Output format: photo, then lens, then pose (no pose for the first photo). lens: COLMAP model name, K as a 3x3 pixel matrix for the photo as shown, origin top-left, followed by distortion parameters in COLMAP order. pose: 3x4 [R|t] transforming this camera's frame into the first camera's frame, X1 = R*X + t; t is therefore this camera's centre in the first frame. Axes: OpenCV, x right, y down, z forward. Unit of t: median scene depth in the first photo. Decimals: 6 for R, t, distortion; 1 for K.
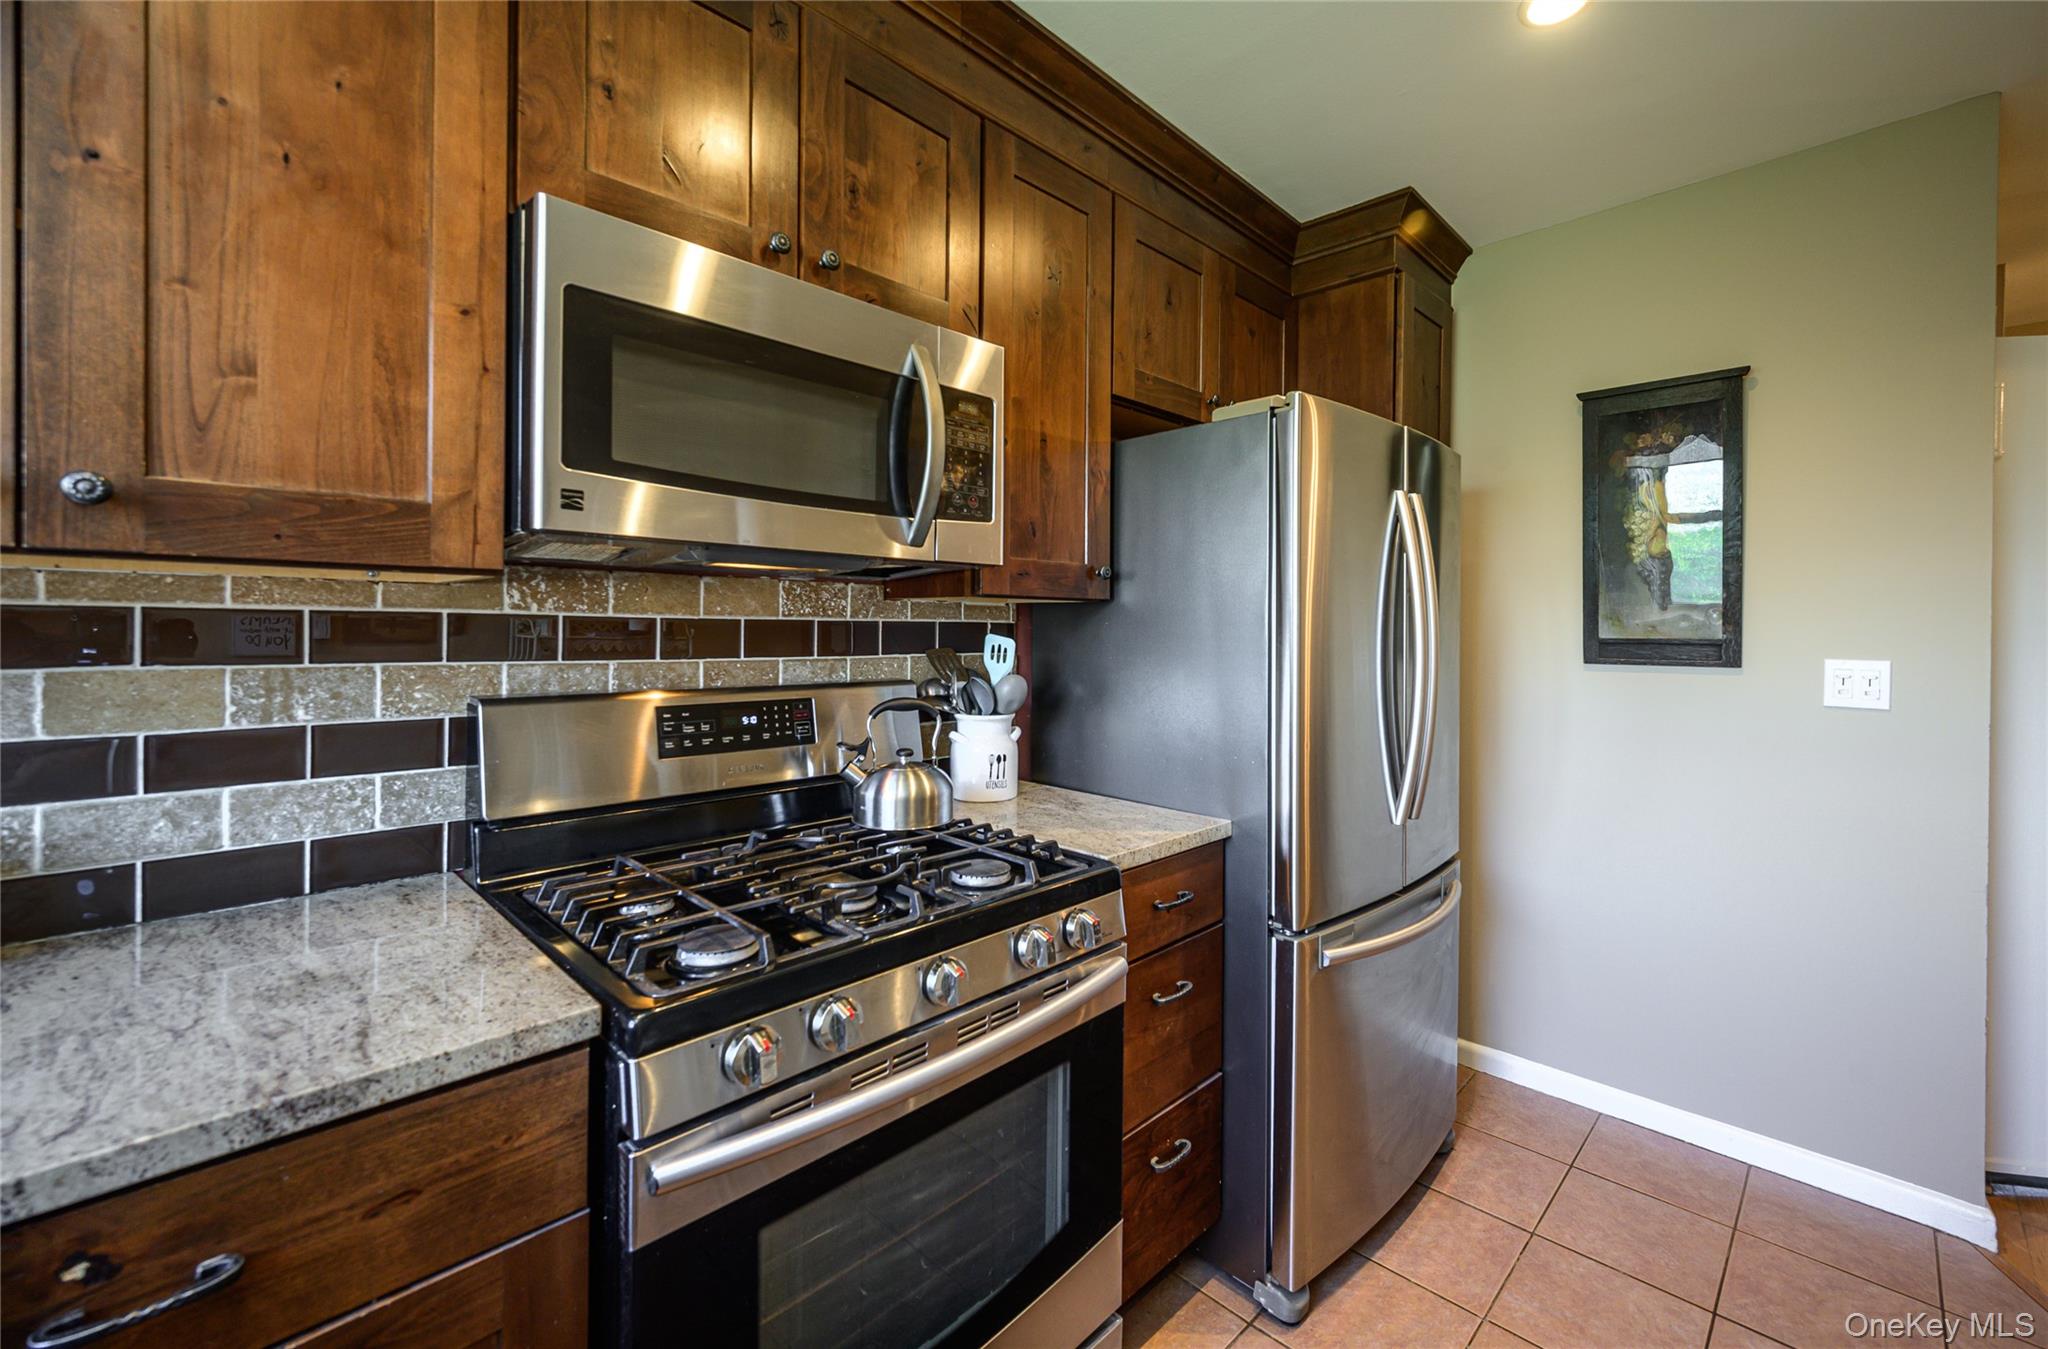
lens RADIAL K [[861.9, 0, 1034.8], [0, 861.9, 634.6], [0, 0, 1]] dist [-0.000993, -0.000114]
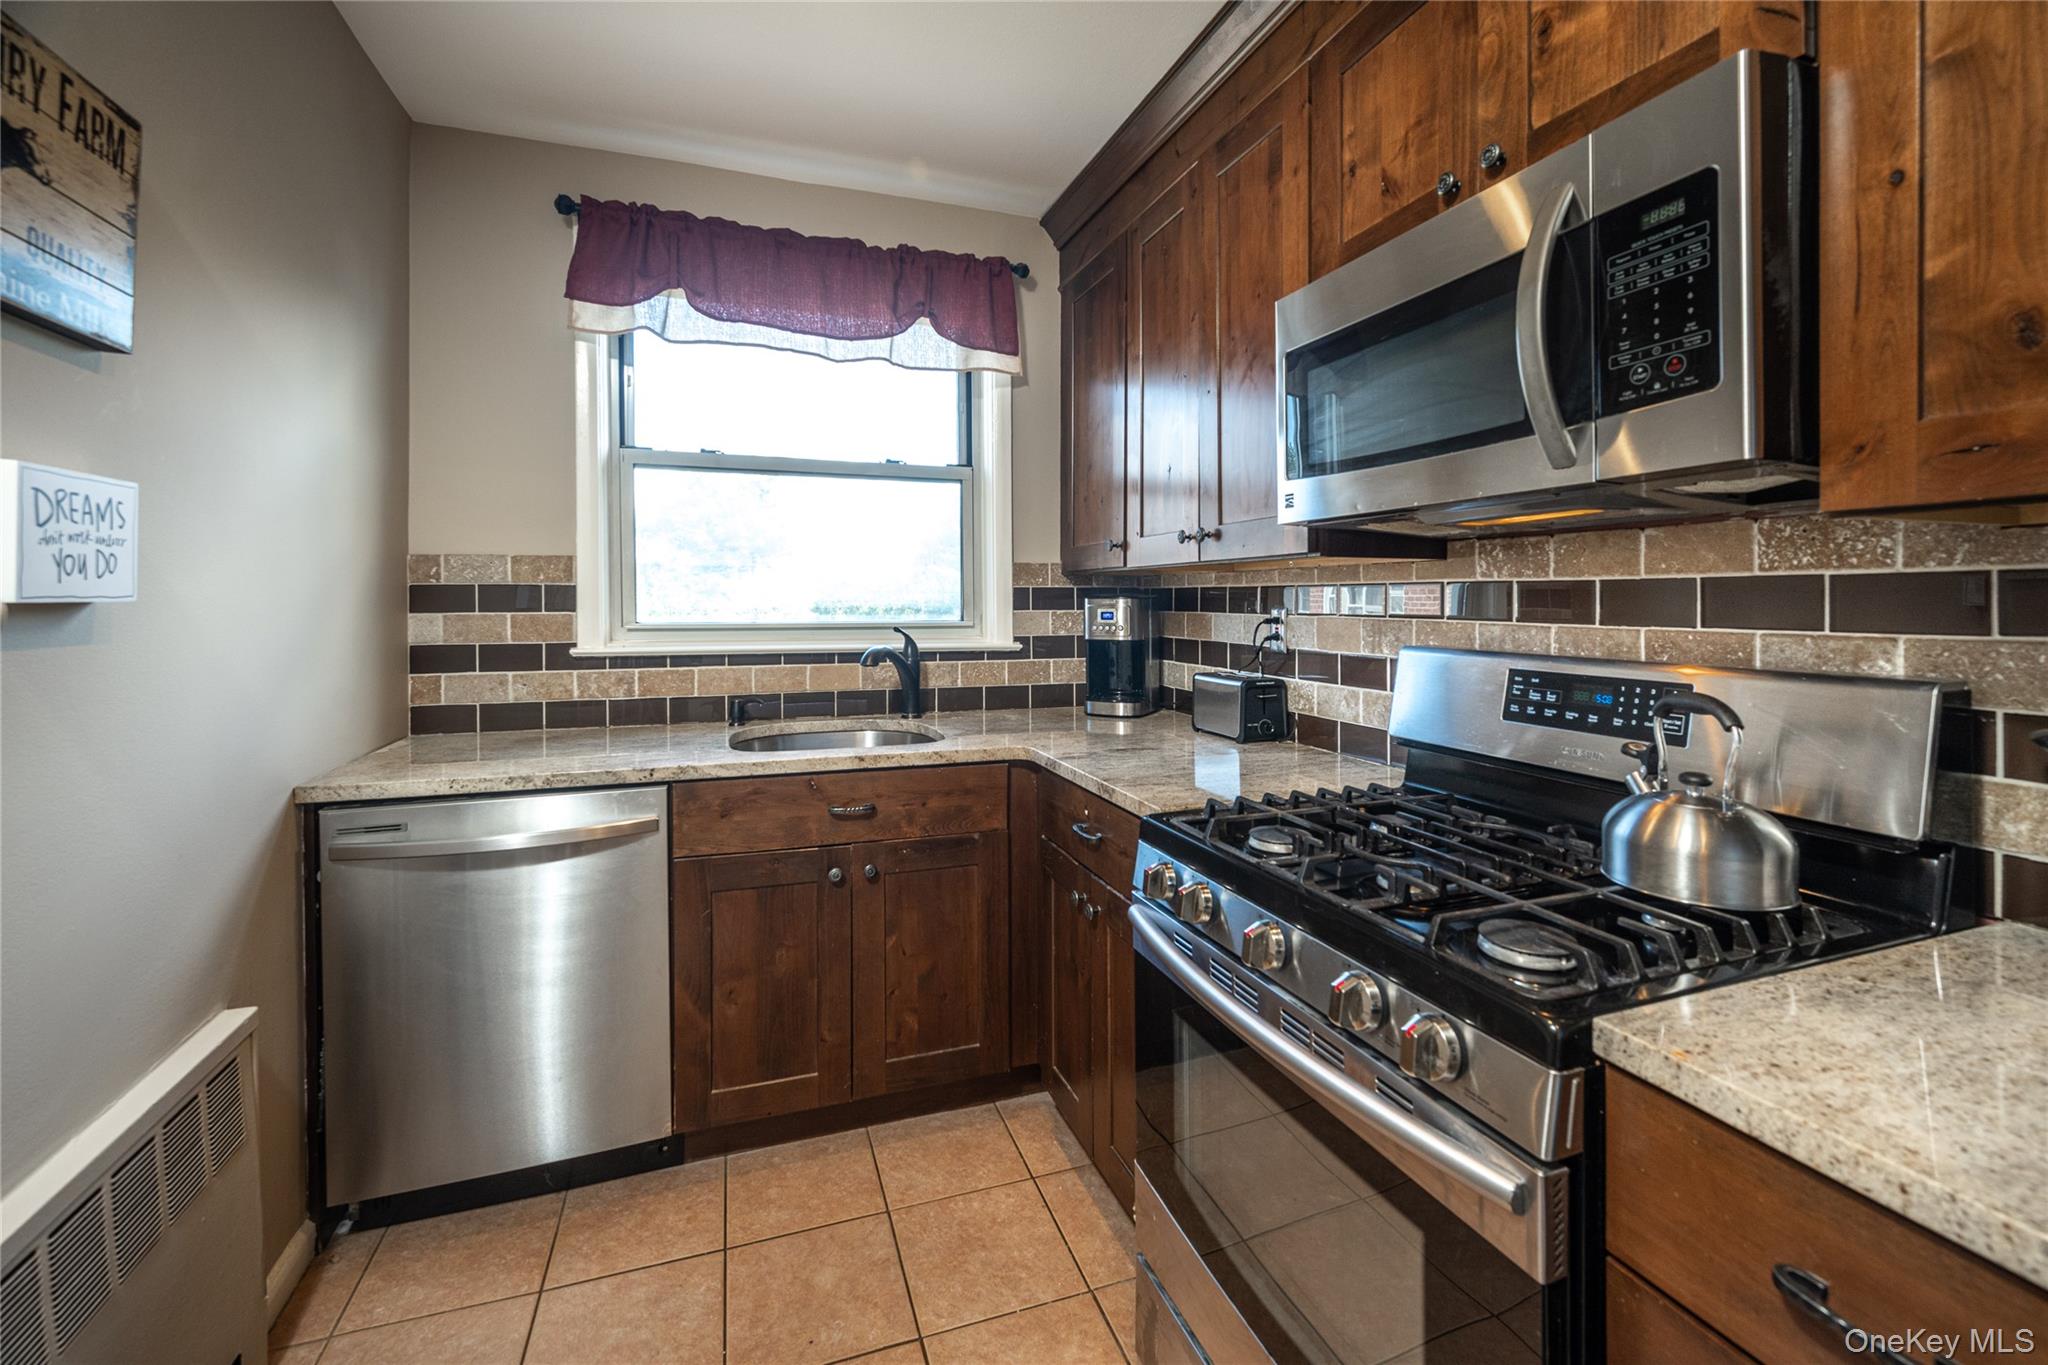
lens RADIAL K [[852.2, 0, 1028.1], [0, 852.2, 600.2], [0, 0, 1]] dist [-0.000013, 0.000573]
pose [[-0.444224, -0.004896, -0.895902, 0.675937], [-0.004058, 0.999986, -0.003453, 0.008493], [0.895906, 0.002102, -0.444238, 0.889315]]
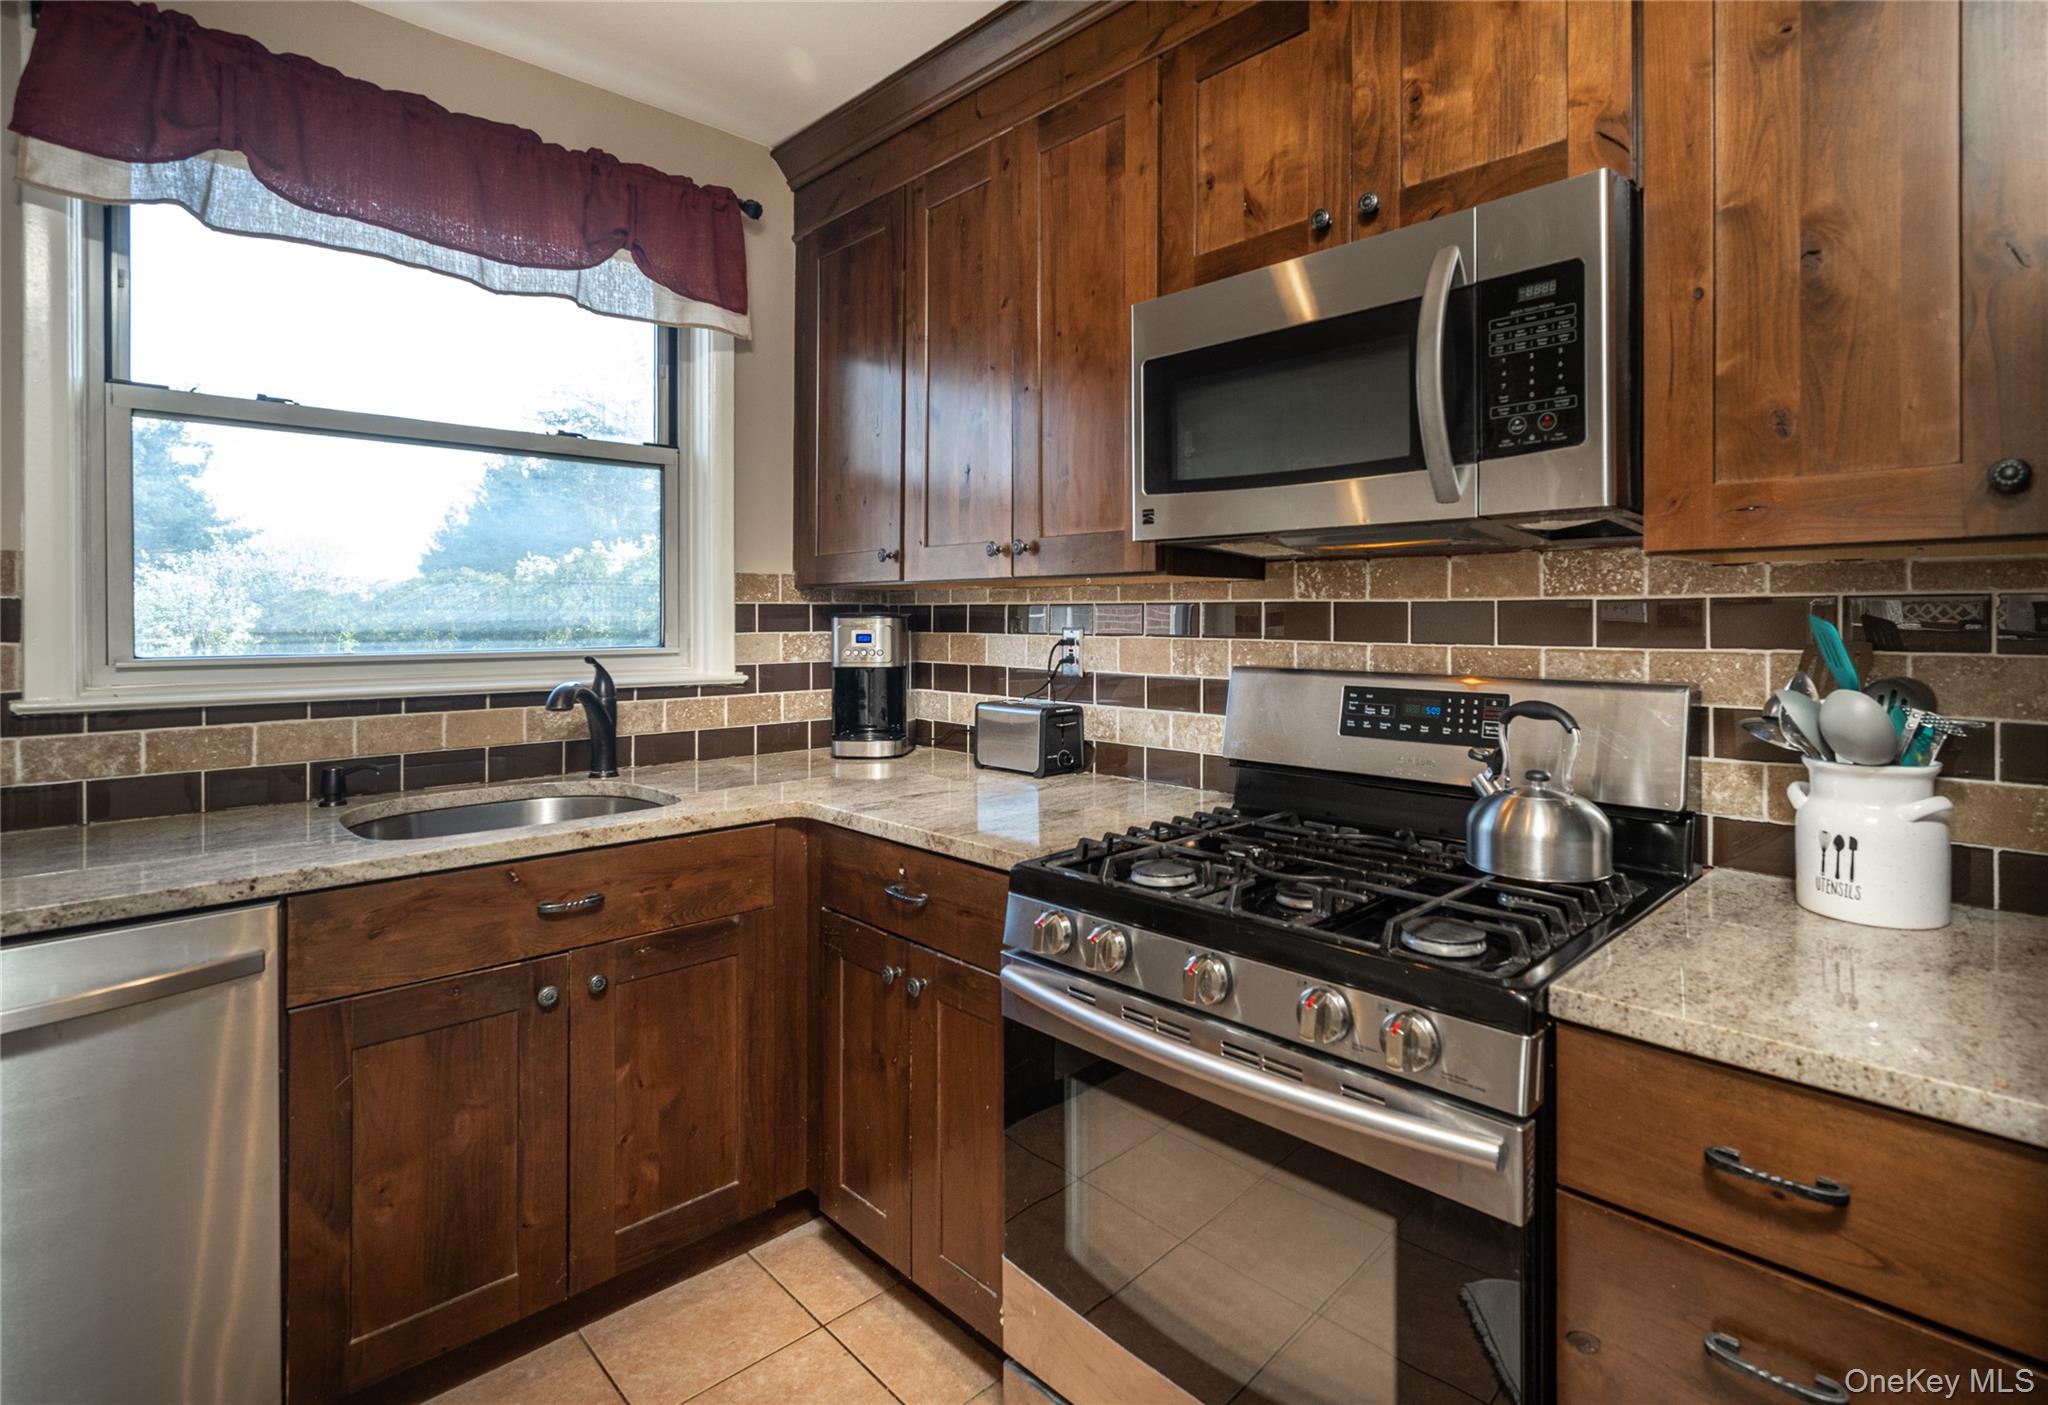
lens RADIAL K [[1008.0, 0, 1087.4], [0, 1008.0, 611.4], [0, 0, 1]] dist [-0.000231, -0.000532]
pose [[-0.011983, -0.009028, -0.999887, 0.769515], [-0.000314, 0.999959, -0.009025, 0.002922], [0.999928, 0.000206, -0.011986, 0.661005]]
